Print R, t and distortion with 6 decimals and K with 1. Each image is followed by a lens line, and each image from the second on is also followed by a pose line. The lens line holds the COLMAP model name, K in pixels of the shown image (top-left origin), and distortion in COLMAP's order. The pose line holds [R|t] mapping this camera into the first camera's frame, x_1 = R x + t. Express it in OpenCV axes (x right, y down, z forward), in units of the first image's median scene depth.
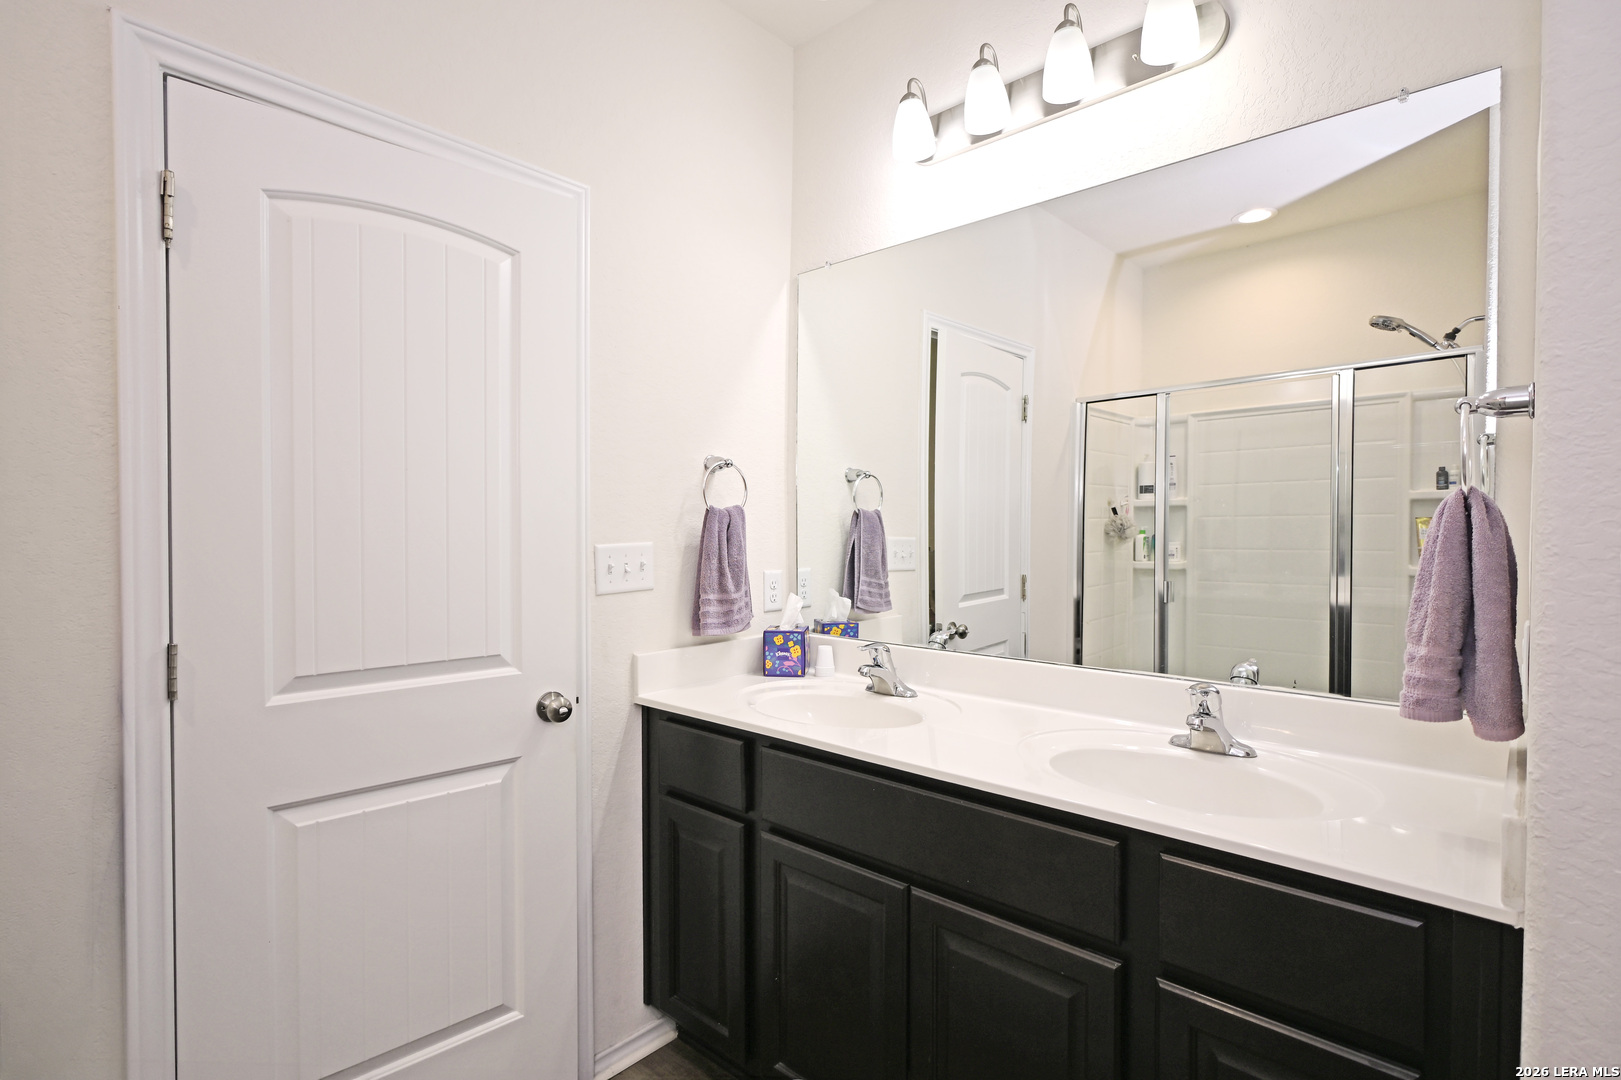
lens RADIAL K [[777.3, 0, 811.0], [0, 777.3, 539.3], [0, 0, 1]] dist [-0.004276, 0.001000]
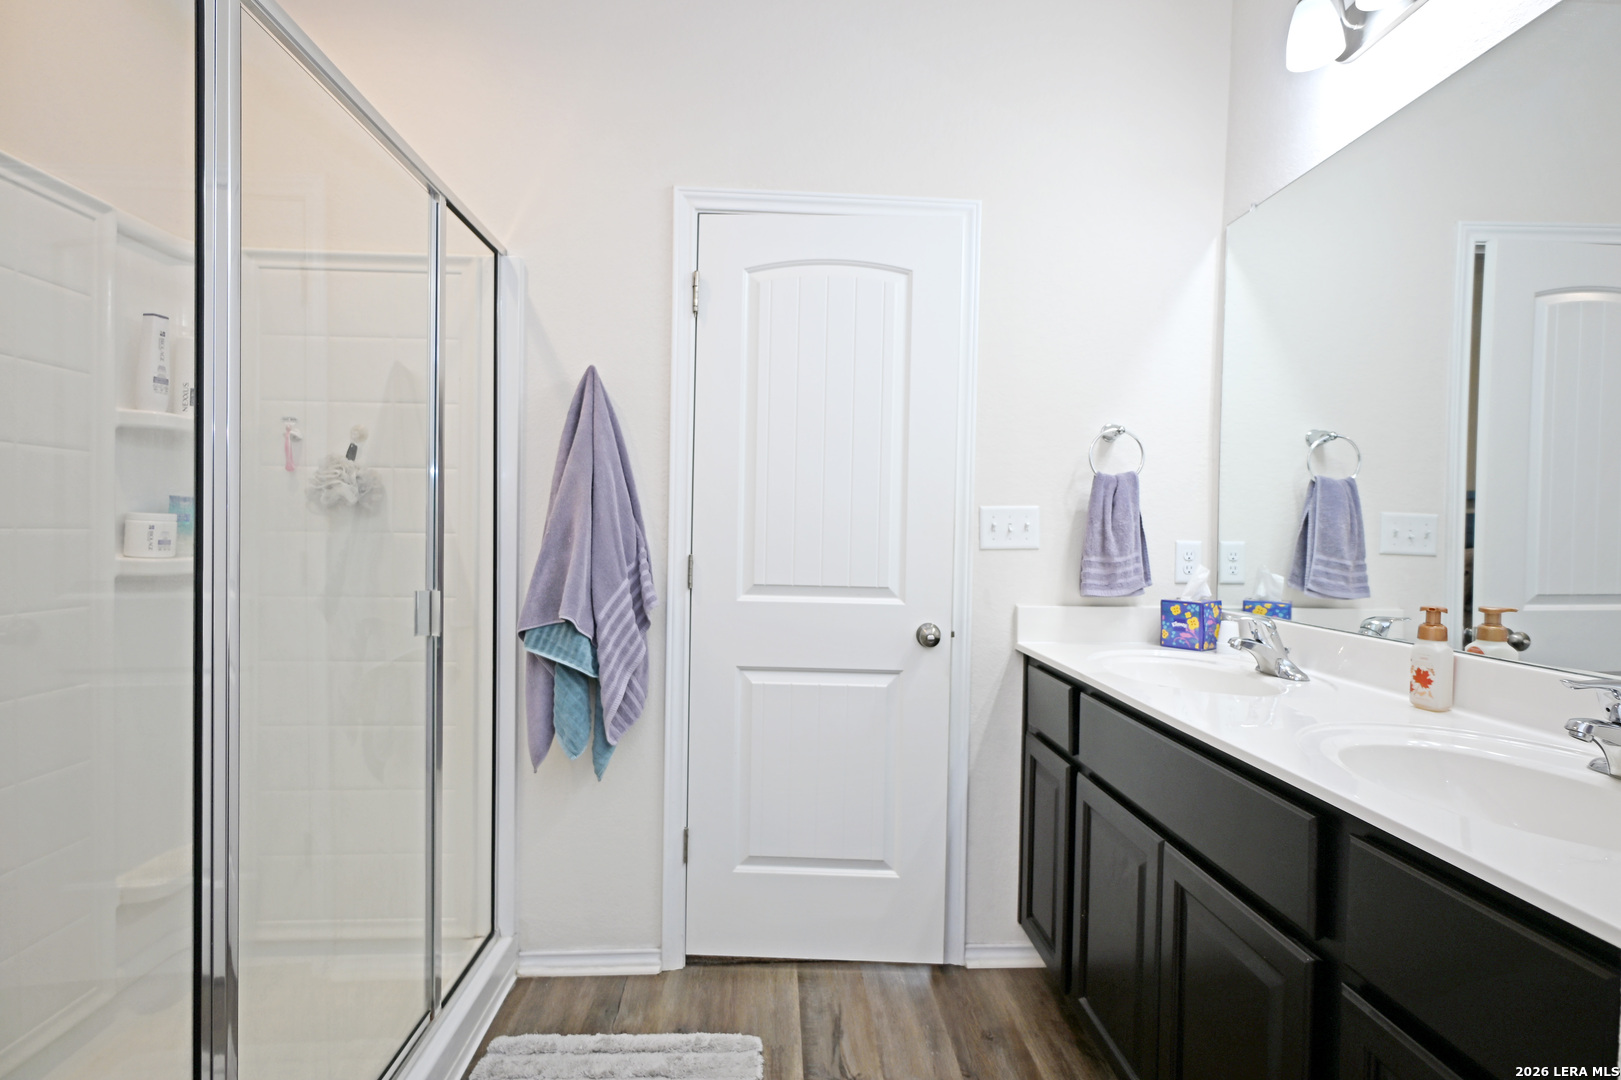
lens RADIAL K [[777.3, 0, 818.5], [0, 777.3, 538.9], [0, 0, 1]] dist [-0.004276, 0.001000]
pose [[0.712927, 0.023003, -0.700861, 0.335100], [-0.029394, 0.999564, 0.002907, 0.054570], [0.700622, 0.018528, 0.713292, -0.000033]]
